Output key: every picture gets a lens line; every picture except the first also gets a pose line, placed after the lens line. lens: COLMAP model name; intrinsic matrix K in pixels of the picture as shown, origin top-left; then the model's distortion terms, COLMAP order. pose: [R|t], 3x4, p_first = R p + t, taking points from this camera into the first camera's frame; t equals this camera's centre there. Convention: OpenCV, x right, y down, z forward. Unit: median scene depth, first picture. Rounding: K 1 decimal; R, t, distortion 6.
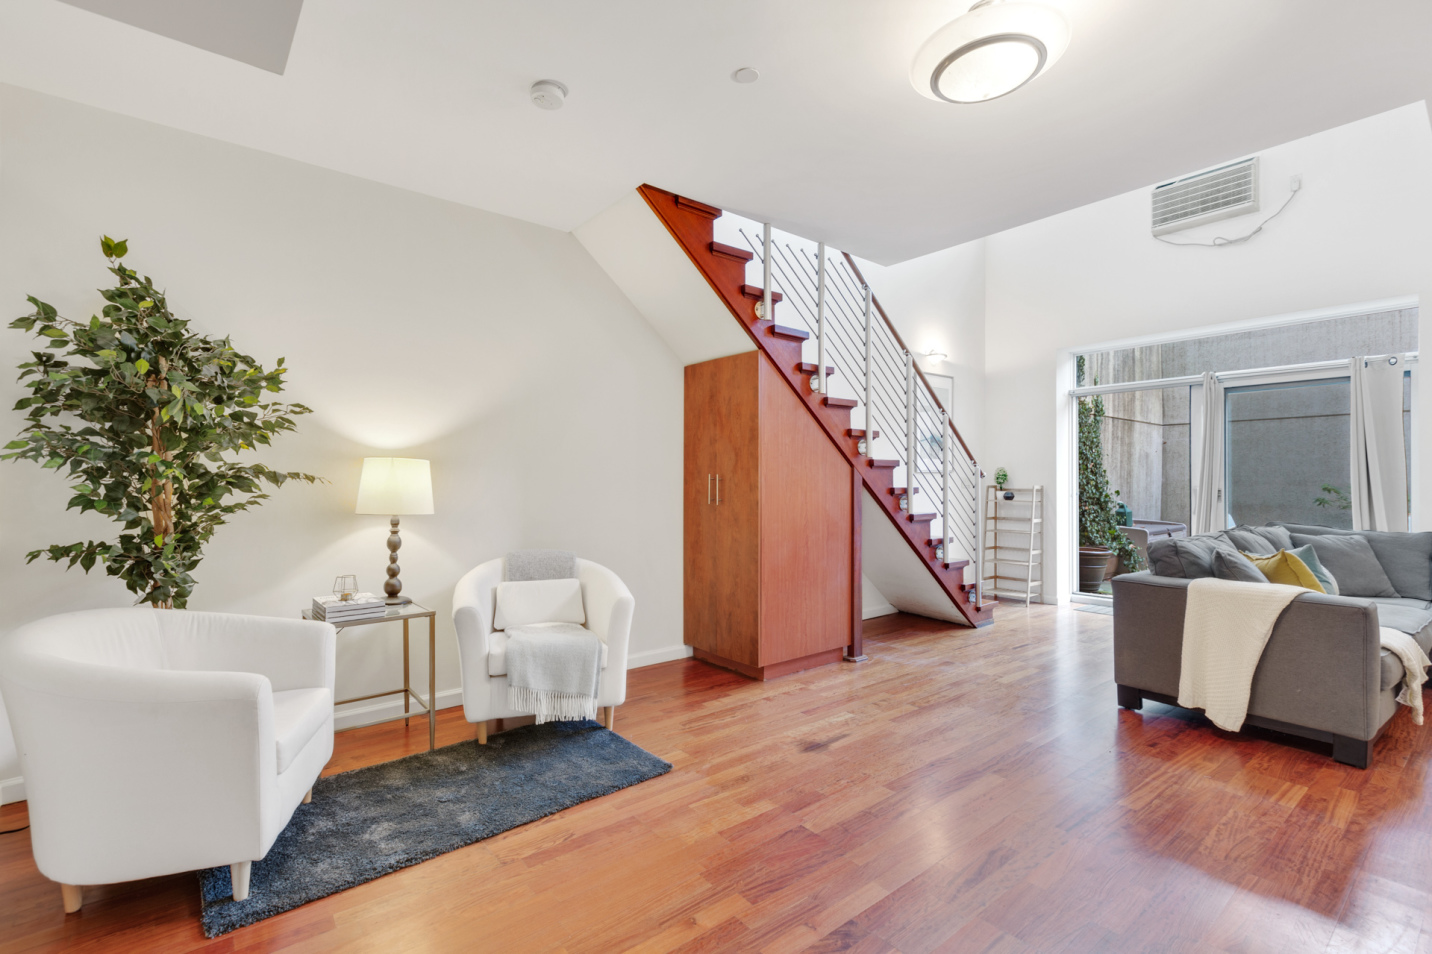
lens RADIAL K [[653.1, 0, 720.0], [0, 653.1, 484.3], [0, 0, 1]] dist [-0.000323, -0.000566]
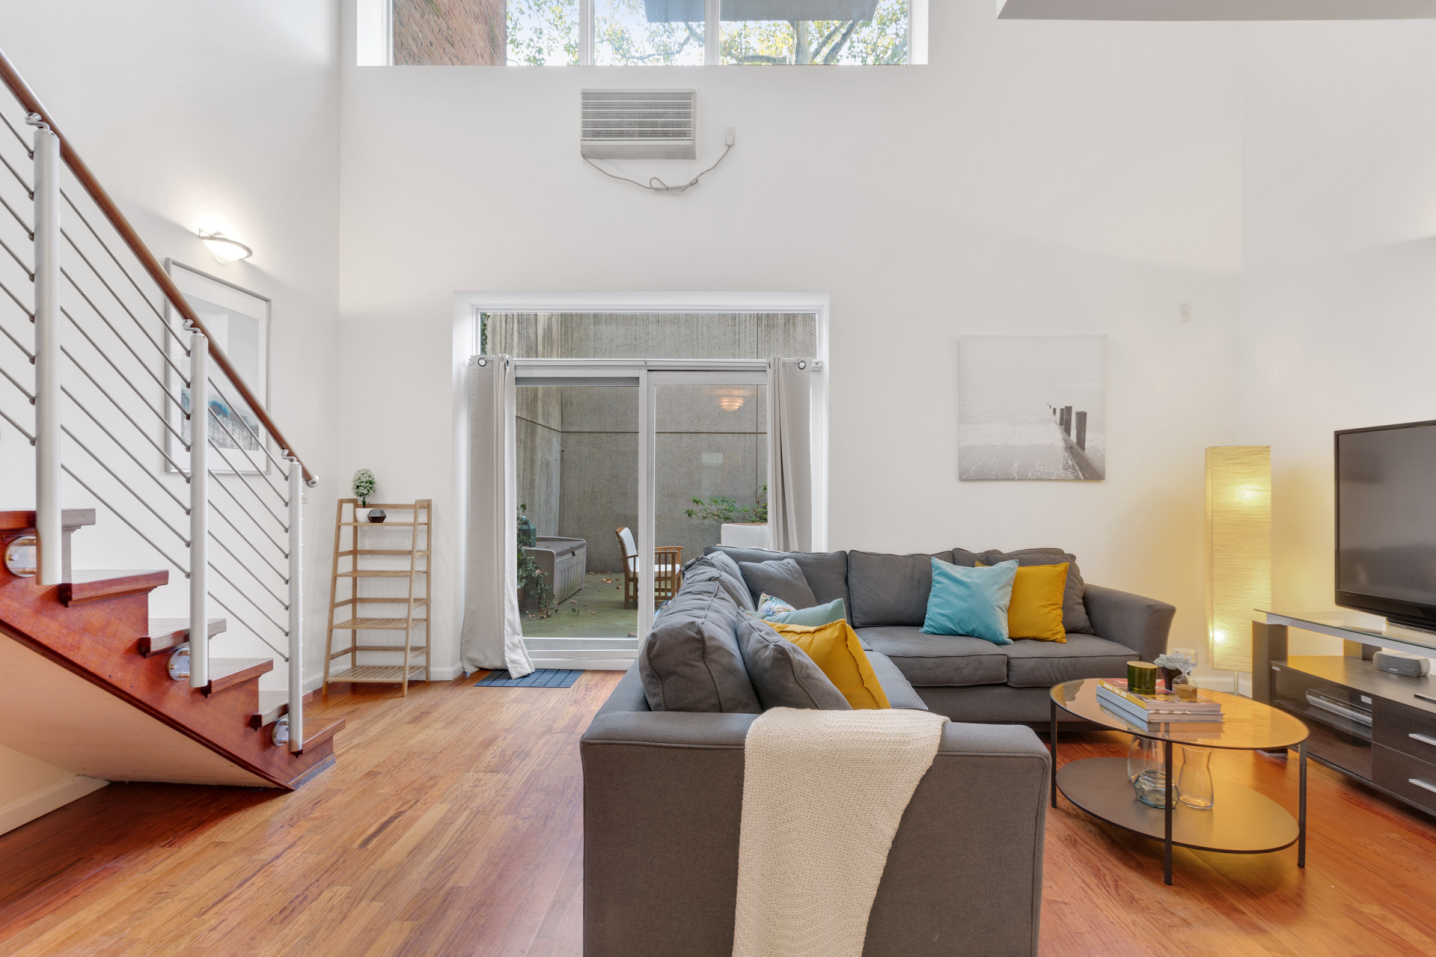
lens RADIAL K [[654.9, 0, 720.7], [0, 654.9, 491.6], [0, 0, 1]] dist [-0.000323, -0.000566]
pose [[0.646725, 0.007108, 0.762690, 0.191265], [-0.004468, 0.999975, -0.005531, -0.003334], [-0.762710, 0.000169, 0.646740, 0.373120]]
